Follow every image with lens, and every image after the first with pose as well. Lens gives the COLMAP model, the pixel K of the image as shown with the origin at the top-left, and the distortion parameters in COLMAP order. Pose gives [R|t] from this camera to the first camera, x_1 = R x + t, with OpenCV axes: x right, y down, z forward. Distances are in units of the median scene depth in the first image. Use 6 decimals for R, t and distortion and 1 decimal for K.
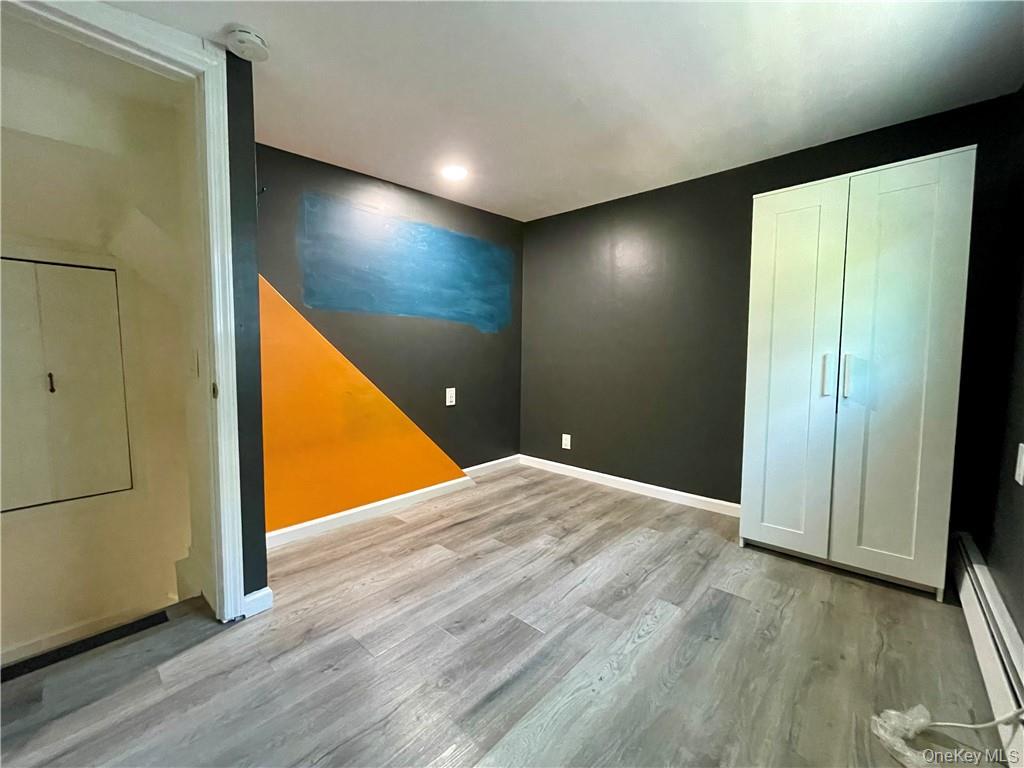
lens RADIAL K [[416.8, 0, 506.7], [0, 416.8, 383.8], [0, 0, 1]] dist [0.001719, 0.000208]
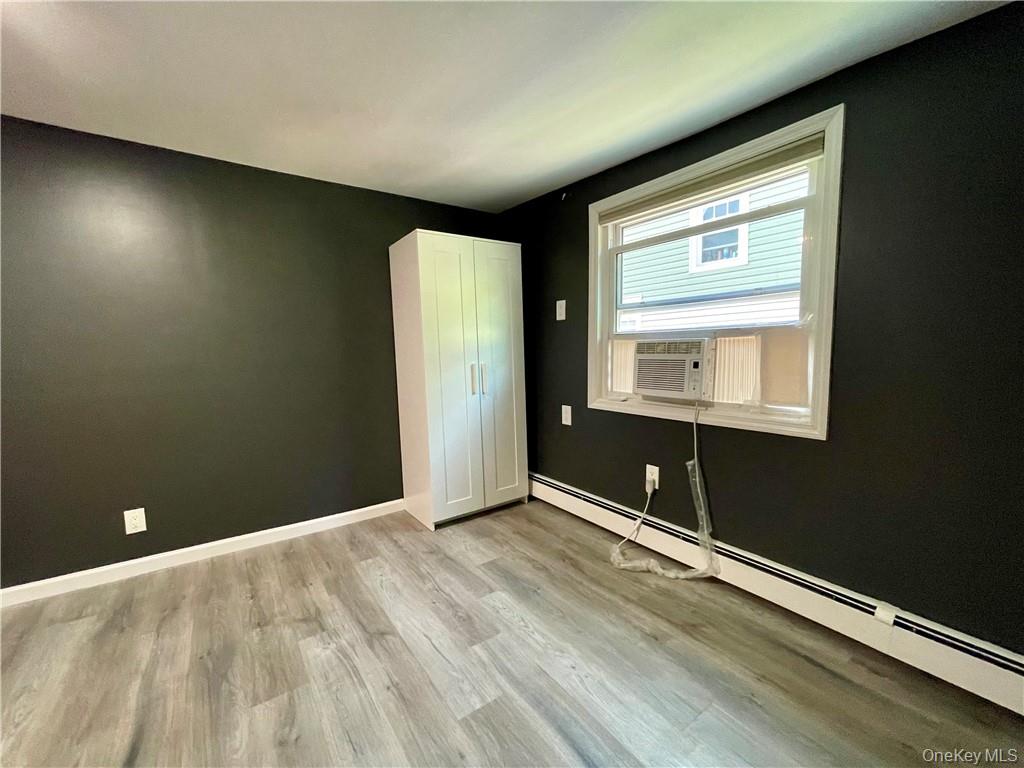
lens RADIAL K [[416.8, 0, 506.5], [0, 416.8, 383.4], [0, 0, 1]] dist [0.001719, 0.000208]
pose [[0.221472, -0.092234, 0.970795, -0.479580], [0.091591, 0.993084, 0.073457, -0.084987], [-0.970856, 0.072648, 0.228388, 0.500075]]
